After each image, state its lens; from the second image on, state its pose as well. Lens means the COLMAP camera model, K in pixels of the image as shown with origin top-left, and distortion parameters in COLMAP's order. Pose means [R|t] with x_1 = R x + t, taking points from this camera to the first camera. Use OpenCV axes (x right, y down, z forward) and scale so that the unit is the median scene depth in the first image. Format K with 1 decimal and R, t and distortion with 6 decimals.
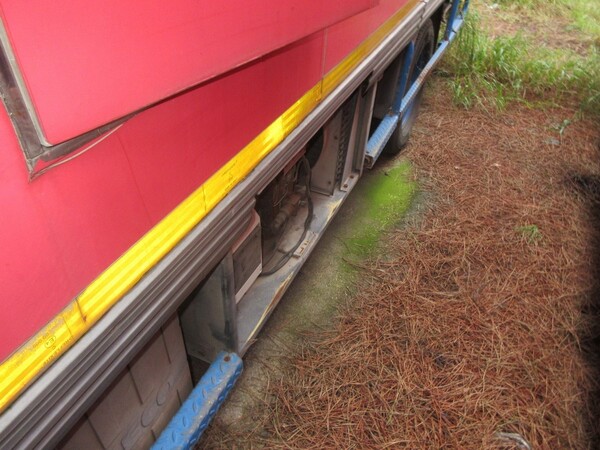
lens RADIAL K [[443.4, 0, 298.4], [0, 443.4, 226.0], [0, 0, 1]] dist [0.011292, 0.005877]
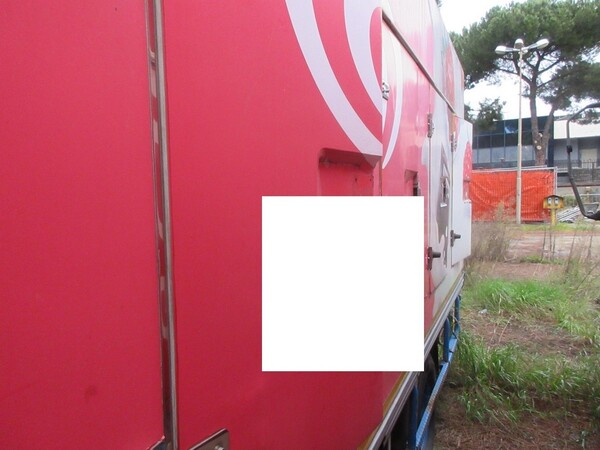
lens RADIAL K [[443.4, 0, 301.9], [0, 443.4, 223.9], [0, 0, 1]] dist [0.011292, 0.005877]
pose [[0.998630, -0.051549, -0.008945, -0.005999], [0.036596, 0.810408, -0.584721, -0.045747], [0.037391, 0.583593, 0.811185, -0.119242]]
